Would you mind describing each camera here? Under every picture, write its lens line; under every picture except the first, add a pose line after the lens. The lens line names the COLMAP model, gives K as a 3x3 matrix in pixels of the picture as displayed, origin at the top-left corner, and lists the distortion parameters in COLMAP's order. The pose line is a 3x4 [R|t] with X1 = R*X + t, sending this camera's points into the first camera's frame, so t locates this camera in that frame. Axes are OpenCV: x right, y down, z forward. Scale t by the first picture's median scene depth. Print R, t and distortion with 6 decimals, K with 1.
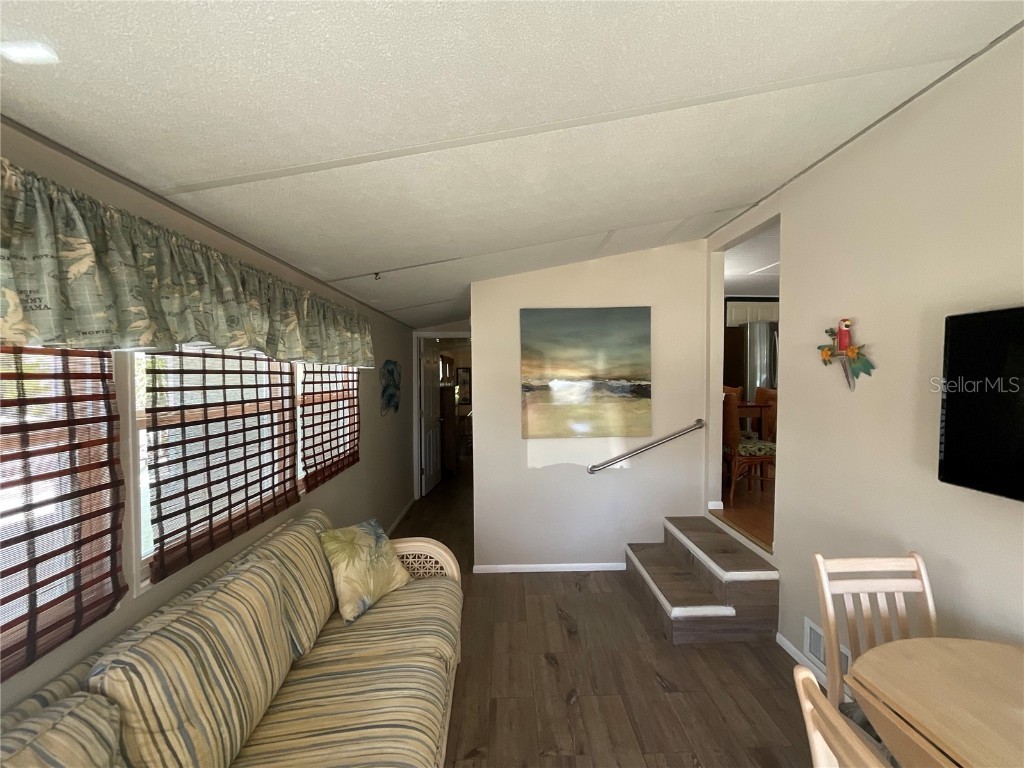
lens RADIAL K [[417.3, 0, 512.0], [0, 417.3, 384.0], [0, 0, 1]] dist [0.002183, 0.000255]
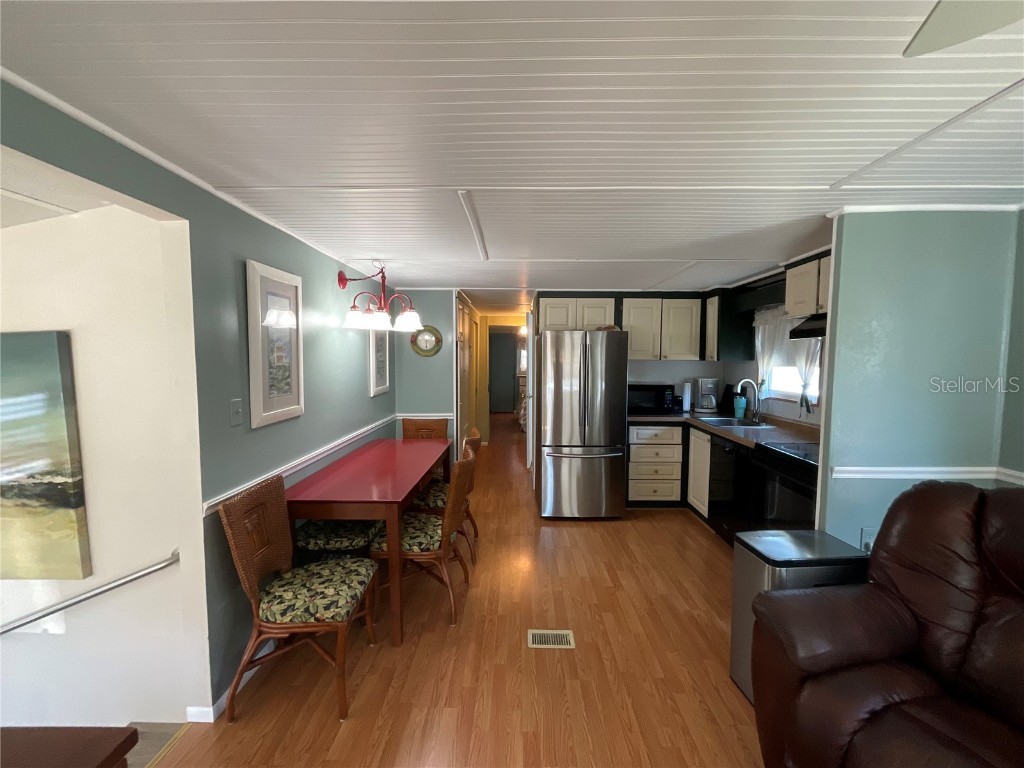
lens RADIAL K [[417.7, 0, 513.8], [0, 417.7, 385.8], [0, 0, 1]] dist [-0.000812, -0.000027]
pose [[0.999627, 0.010147, -0.025367, 0.877628], [-0.008932, 0.998829, 0.047558, -0.146426], [0.025820, -0.047313, 0.998546, 0.499736]]
